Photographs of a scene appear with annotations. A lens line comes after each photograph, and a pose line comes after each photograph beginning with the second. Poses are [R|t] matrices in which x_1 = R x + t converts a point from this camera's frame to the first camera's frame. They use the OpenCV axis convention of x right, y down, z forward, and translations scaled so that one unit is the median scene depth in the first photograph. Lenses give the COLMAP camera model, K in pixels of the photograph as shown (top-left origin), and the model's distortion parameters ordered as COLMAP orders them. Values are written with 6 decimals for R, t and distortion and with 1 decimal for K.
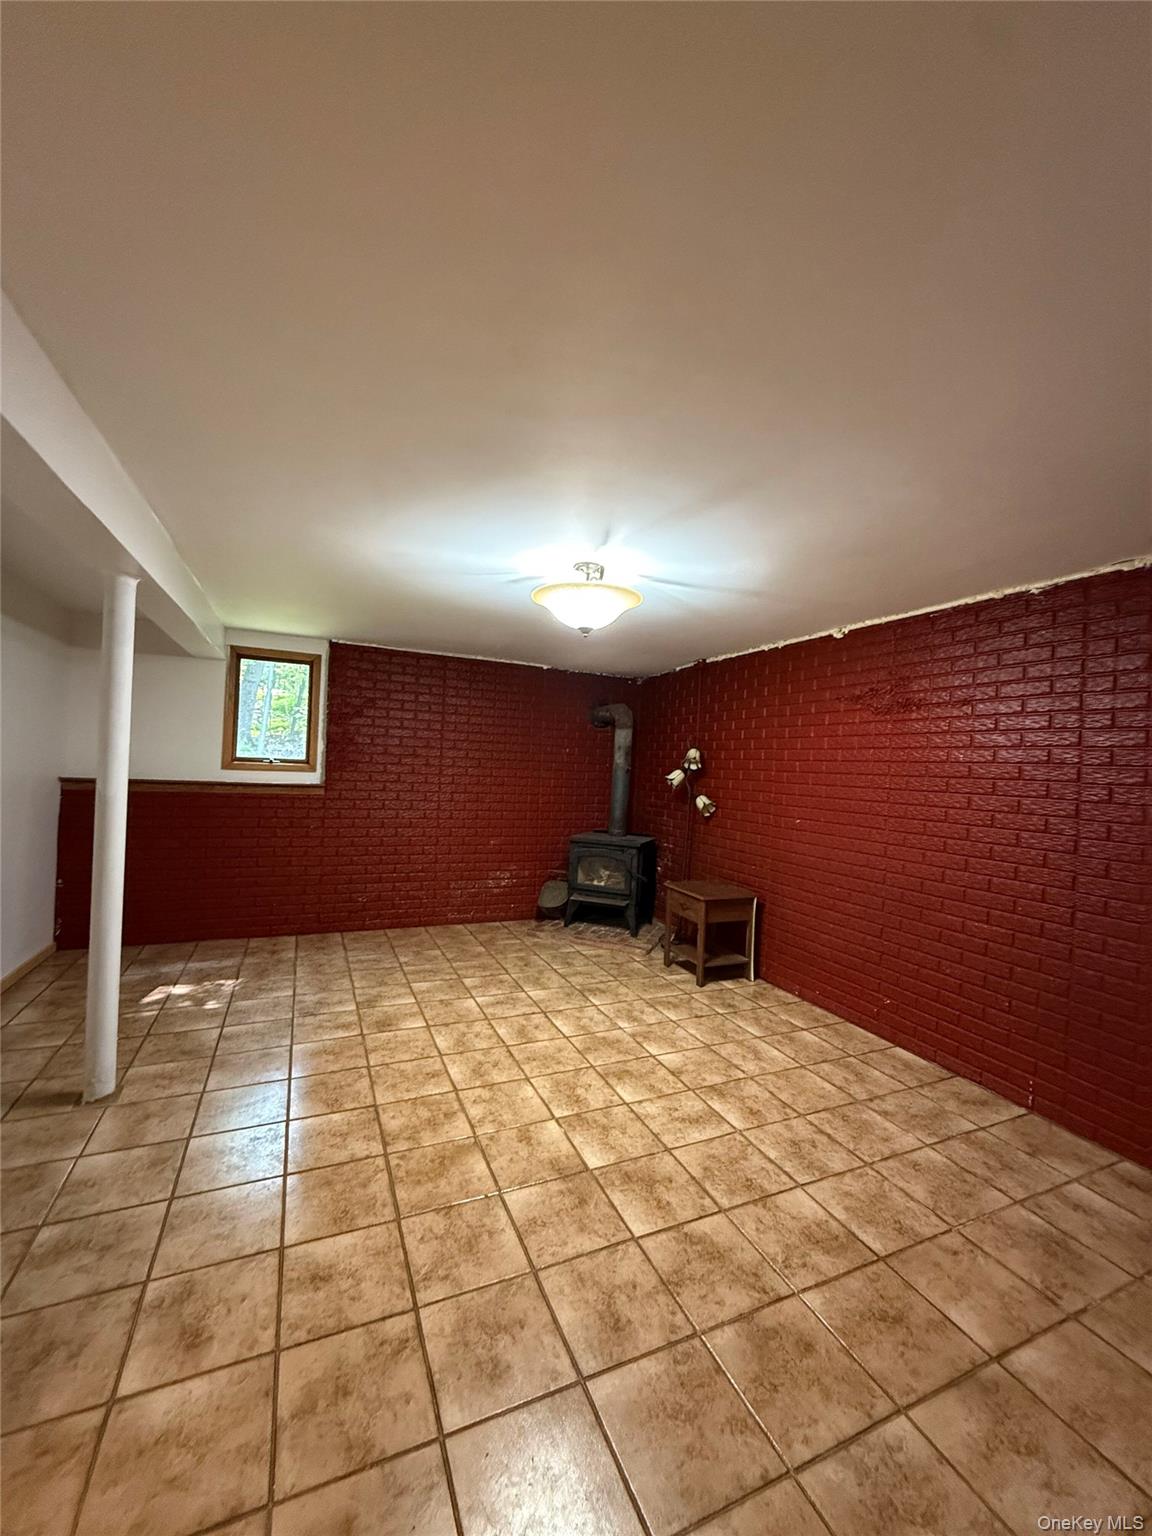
lens RADIAL K [[612.6, 0, 572.9], [0, 612.6, 768.9], [0, 0, 1]] dist [-0.000051, 0.000169]
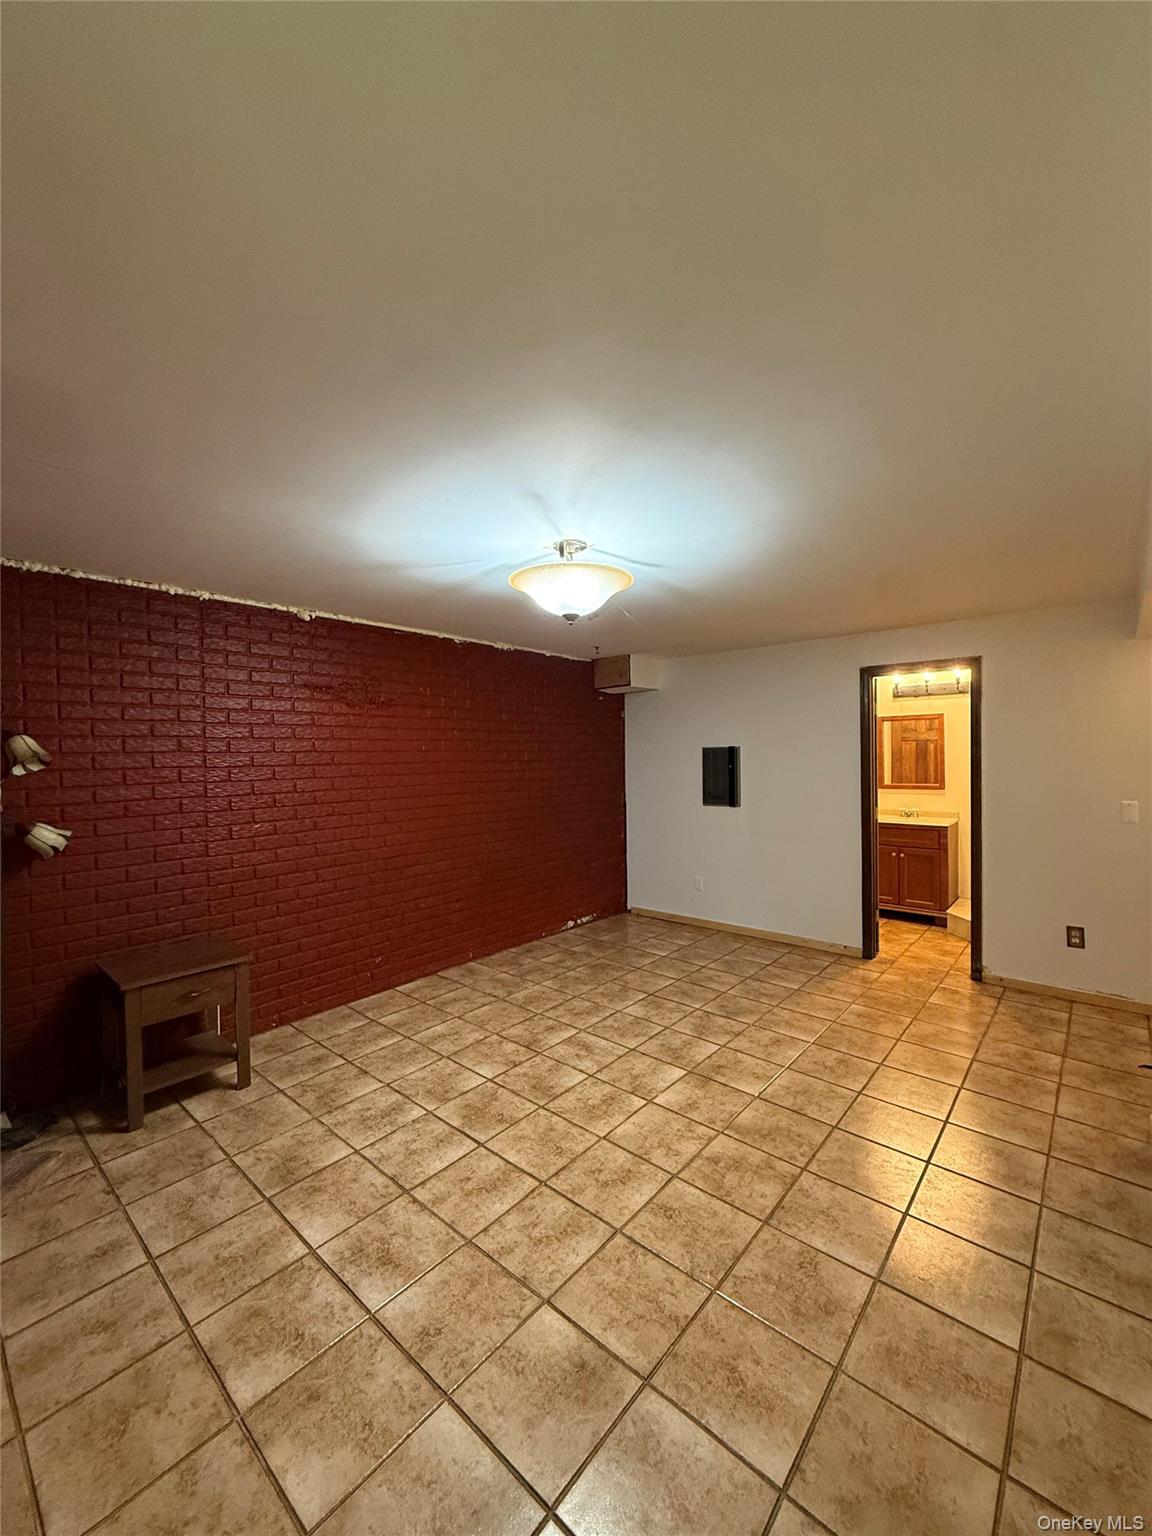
lens RADIAL K [[612.6, 0, 572.9], [0, 612.6, 768.9], [0, 0, 1]] dist [-0.000051, 0.000169]
pose [[-0.427919, -0.060334, 0.901801, -0.746332], [-0.000082, 0.997772, 0.066716, -0.062704], [-0.903817, 0.028475, -0.426970, 1.299085]]
